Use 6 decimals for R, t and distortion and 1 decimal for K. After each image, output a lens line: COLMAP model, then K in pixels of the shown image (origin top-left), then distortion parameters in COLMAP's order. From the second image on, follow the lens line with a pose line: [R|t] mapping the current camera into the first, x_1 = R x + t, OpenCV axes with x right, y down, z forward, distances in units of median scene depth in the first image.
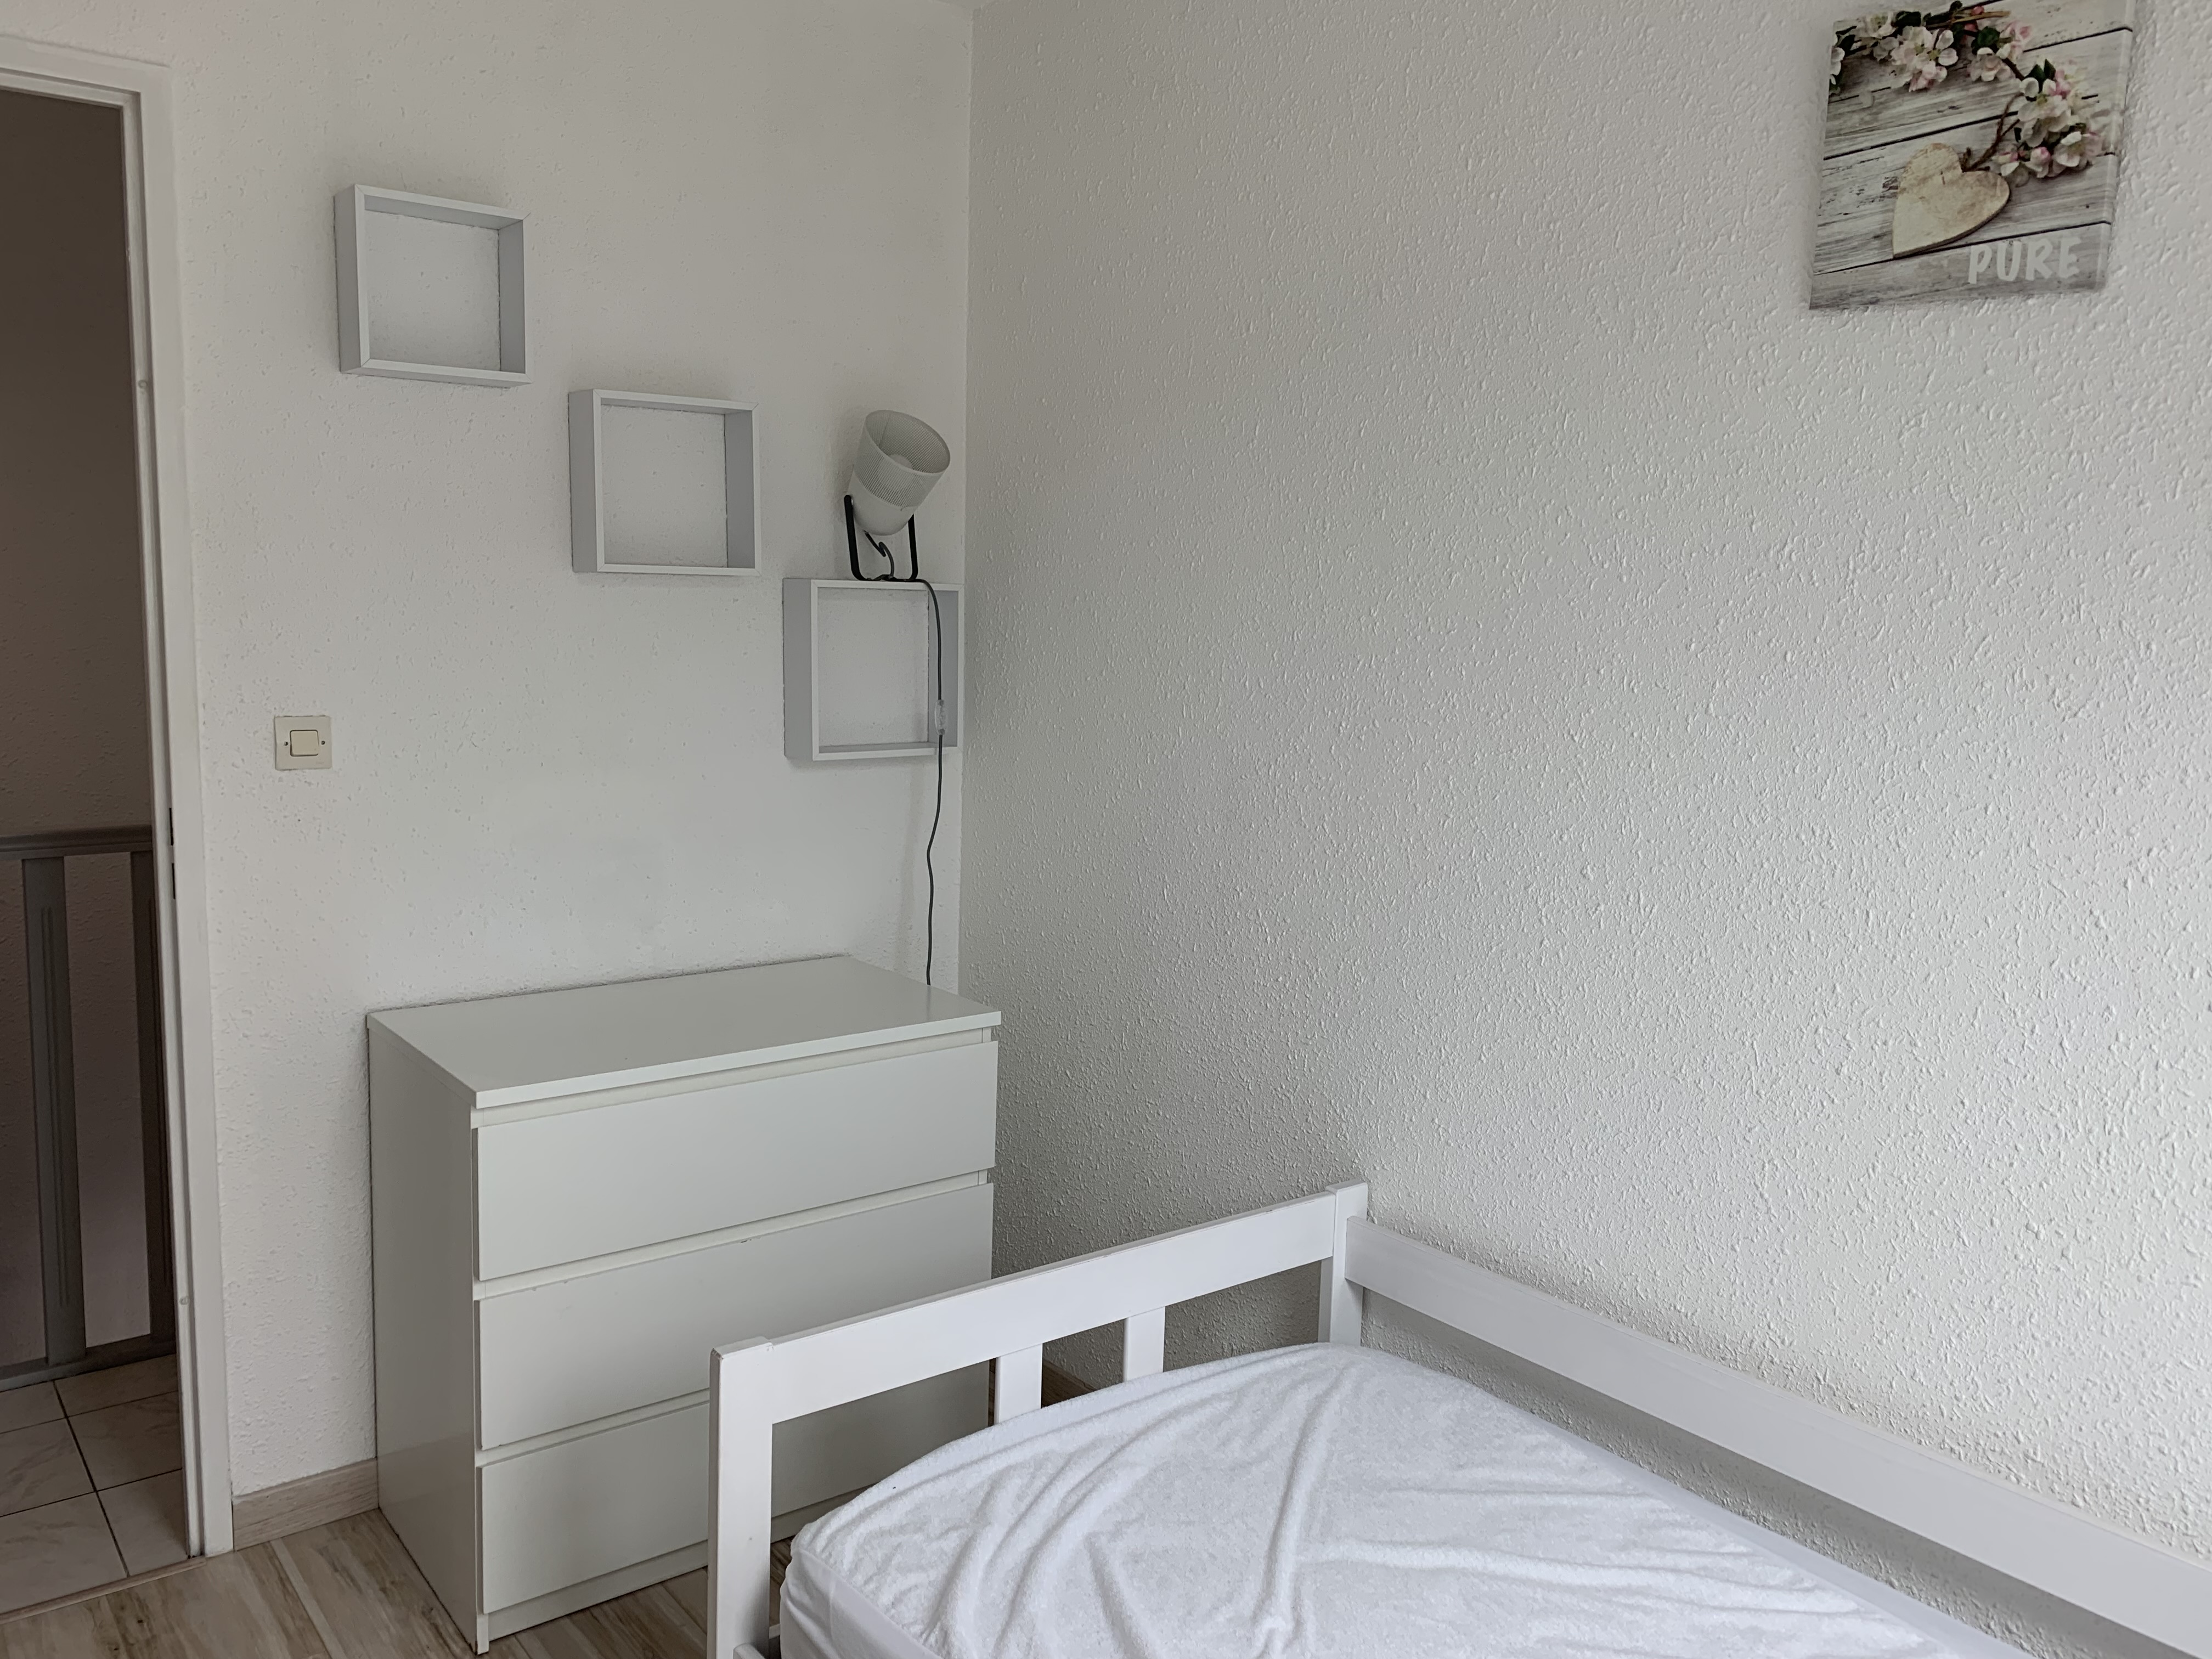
lens RADIAL K [[1671.8, 0, 1106.0], [0, 1671.8, 829.5], [0, 0, 1]] dist [0.012023, -0.001926]
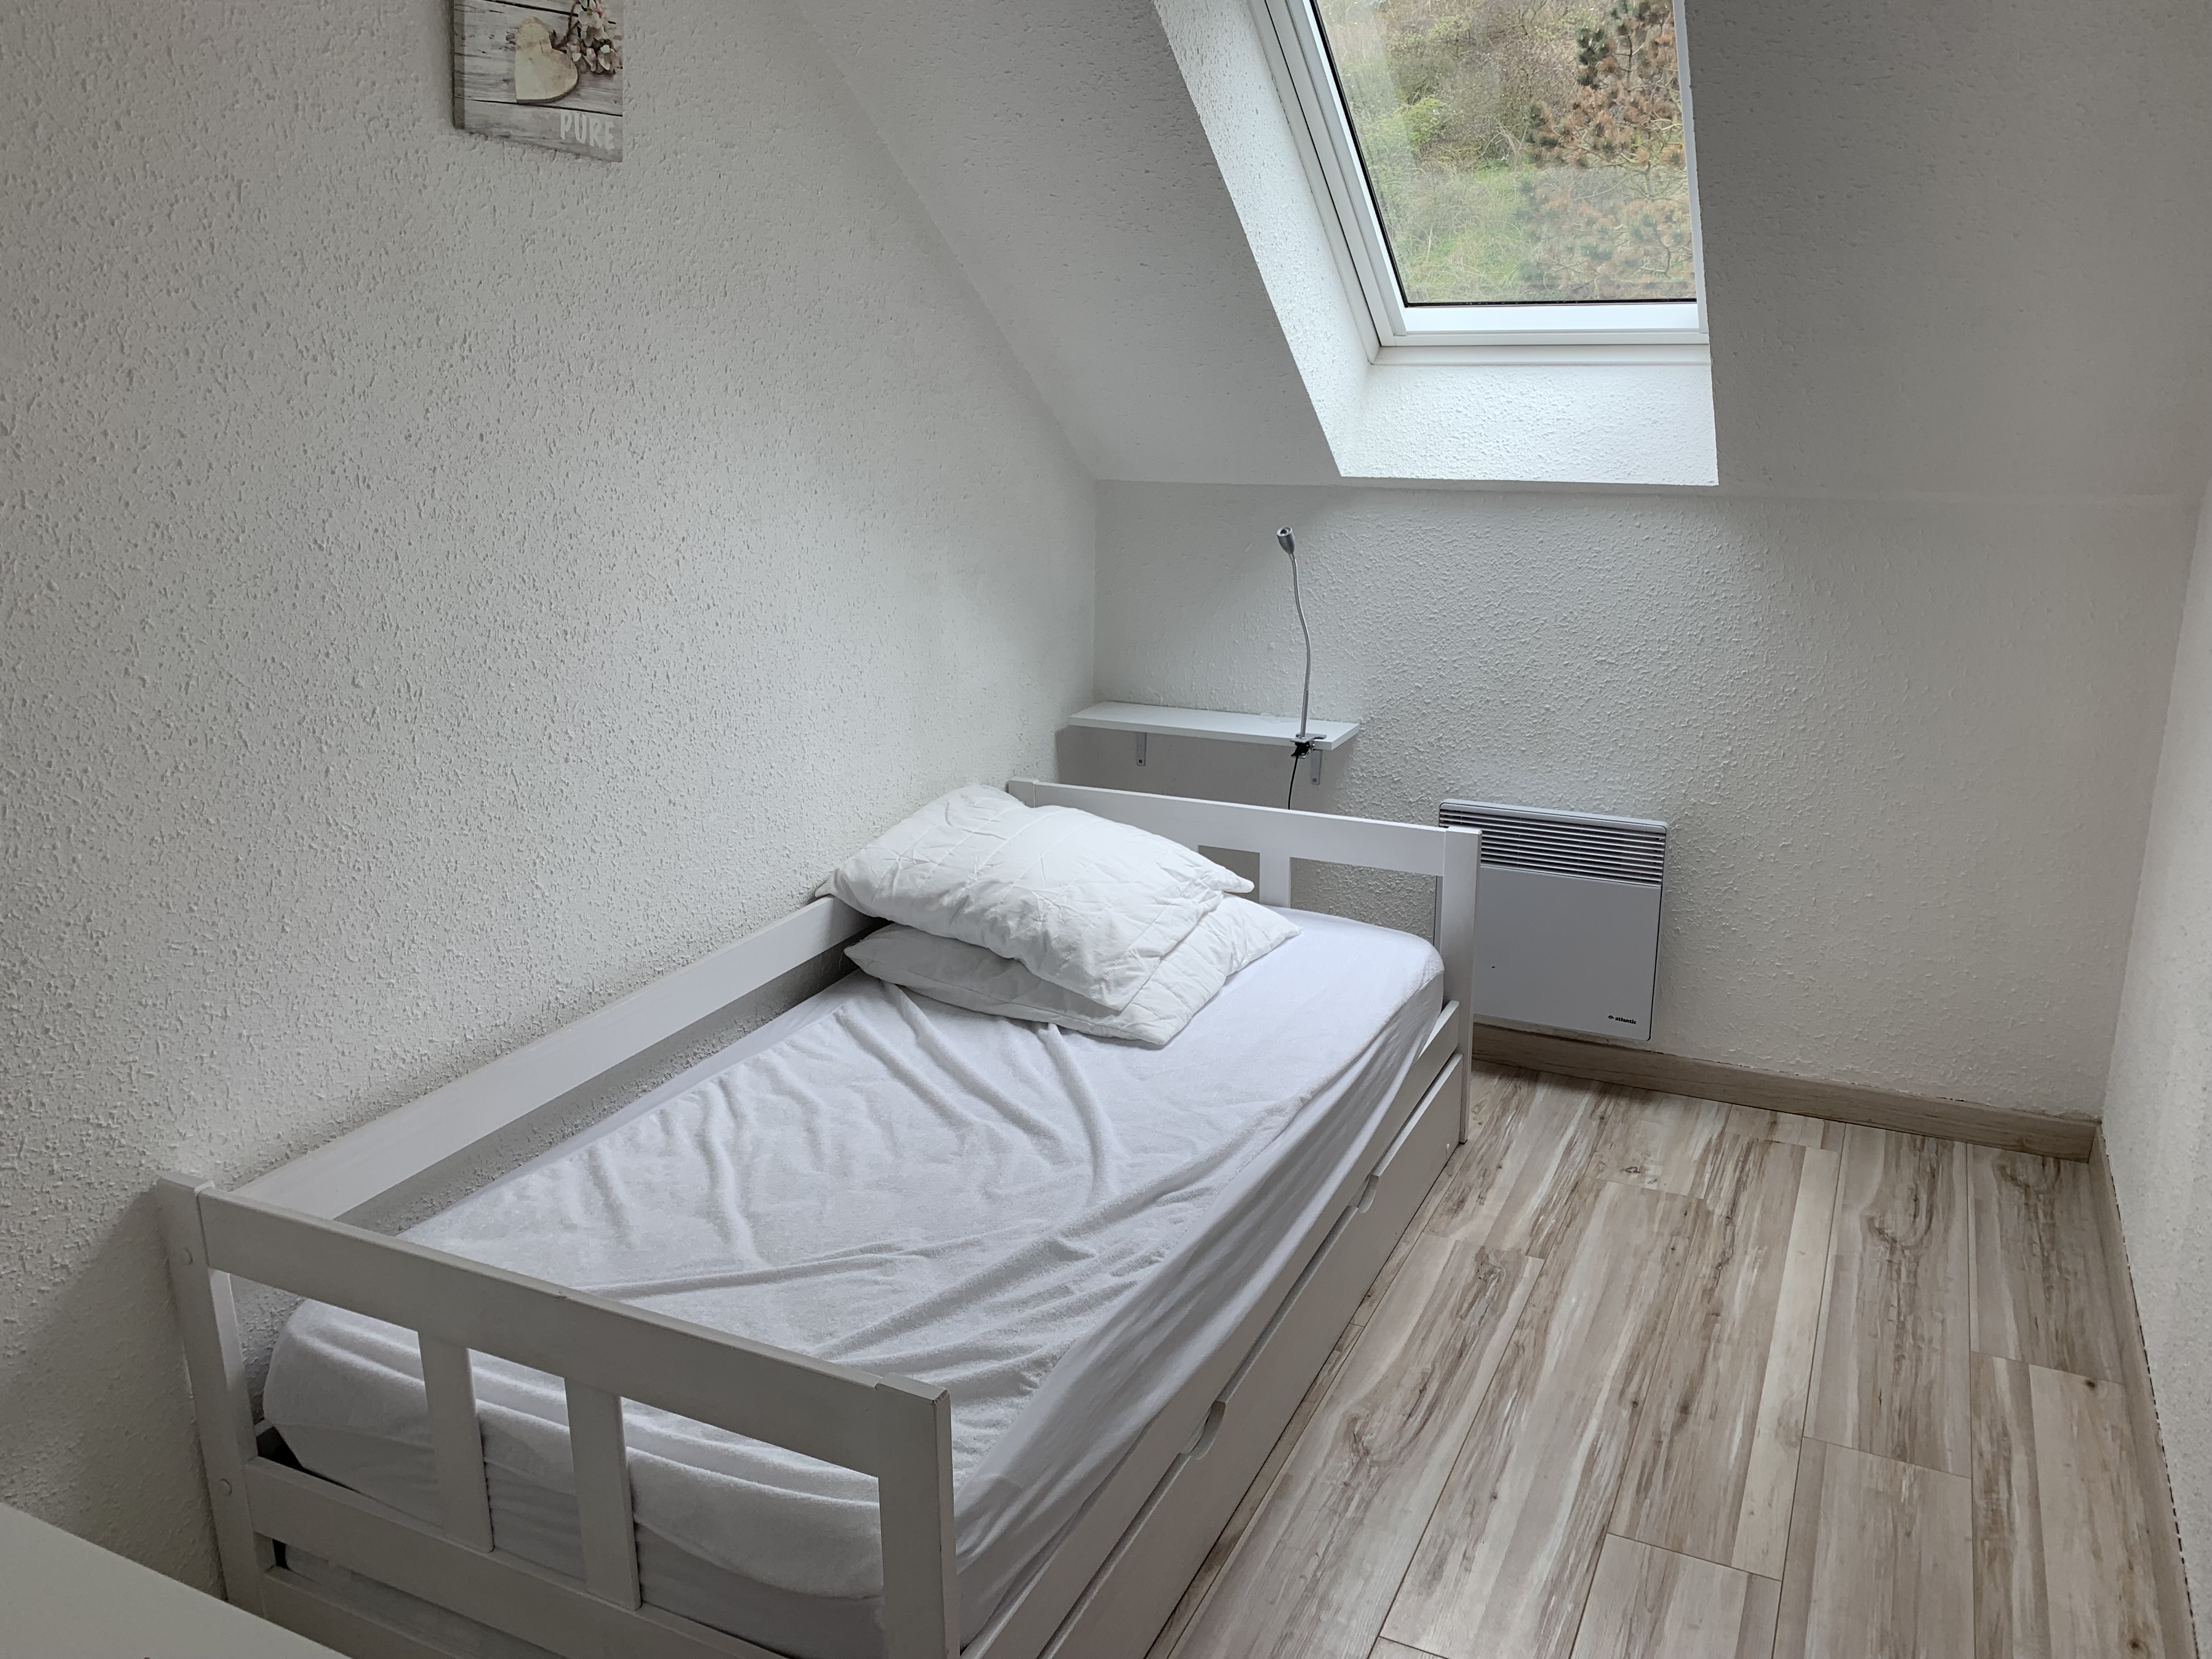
lens RADIAL K [[1671.8, 0, 1106.0], [0, 1671.8, 829.5], [0, 0, 1]] dist [0.012023, -0.001926]
pose [[-0.436757, -0.275656, 0.856304, -0.982351], [0.118299, 0.926027, 0.358439, -0.250322], [-0.891767, 0.257851, -0.371839, 1.282822]]
